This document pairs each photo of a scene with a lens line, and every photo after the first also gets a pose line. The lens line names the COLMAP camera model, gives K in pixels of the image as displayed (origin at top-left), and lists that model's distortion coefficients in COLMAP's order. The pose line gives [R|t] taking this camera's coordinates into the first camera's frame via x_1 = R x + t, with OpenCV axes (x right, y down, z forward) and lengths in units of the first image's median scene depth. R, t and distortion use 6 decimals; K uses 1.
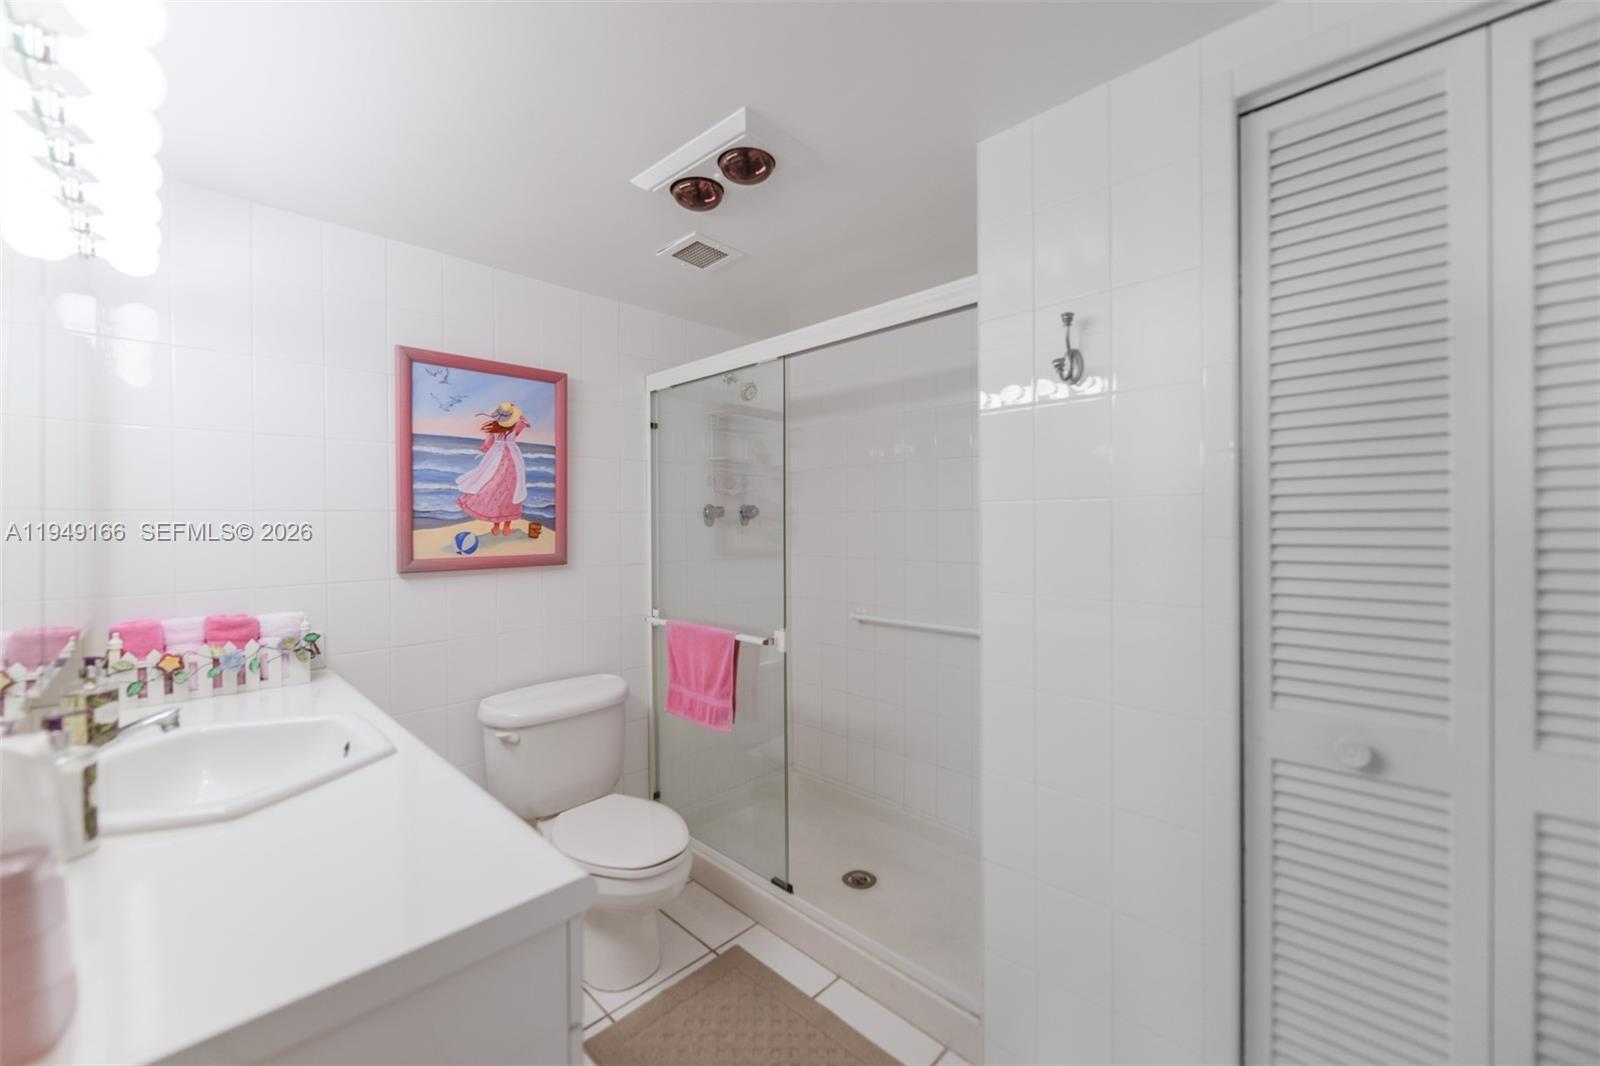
lens RADIAL K [[640.4, 0, 783.2], [0, 640.4, 523.7], [0, 0, 1]] dist [0.000505, -0.002379]
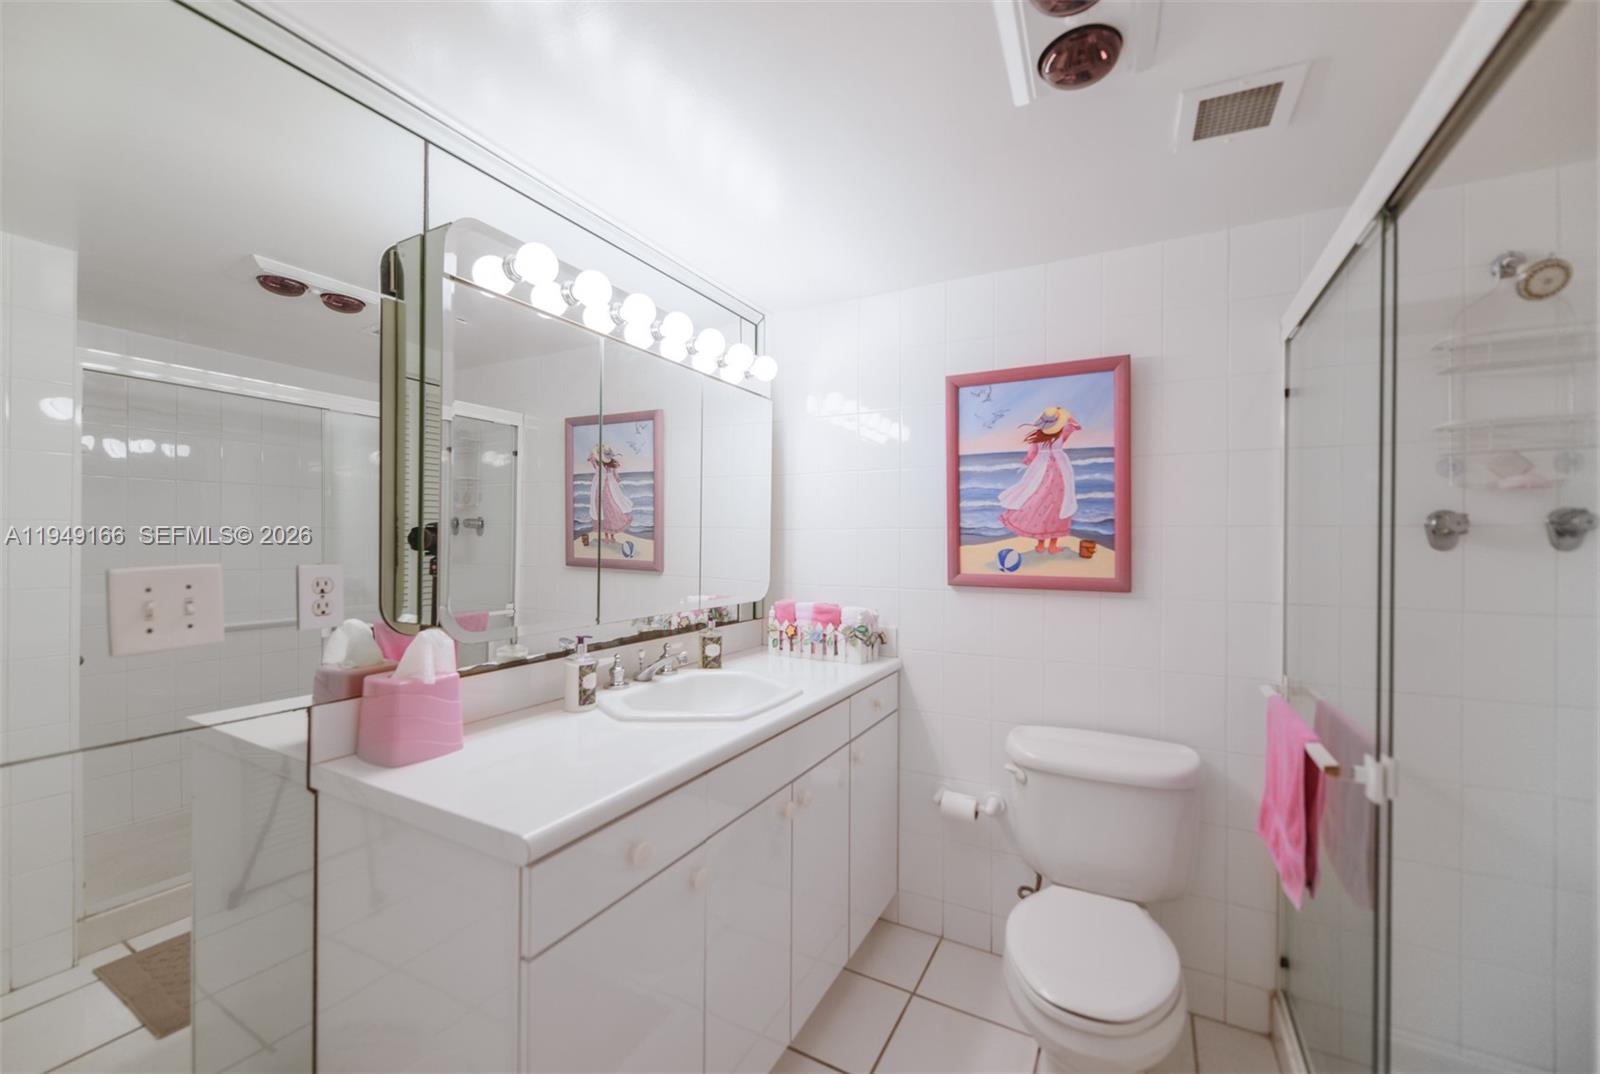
lens RADIAL K [[640.4, 0, 785.0], [0, 640.4, 539.0], [0, 0, 1]] dist [0.000505, -0.002379]
pose [[0.268308, 0.008880, -0.963292, 0.345786], [-0.008203, 0.999942, 0.006932, -0.005847], [0.963298, 0.006042, 0.268366, 0.403108]]
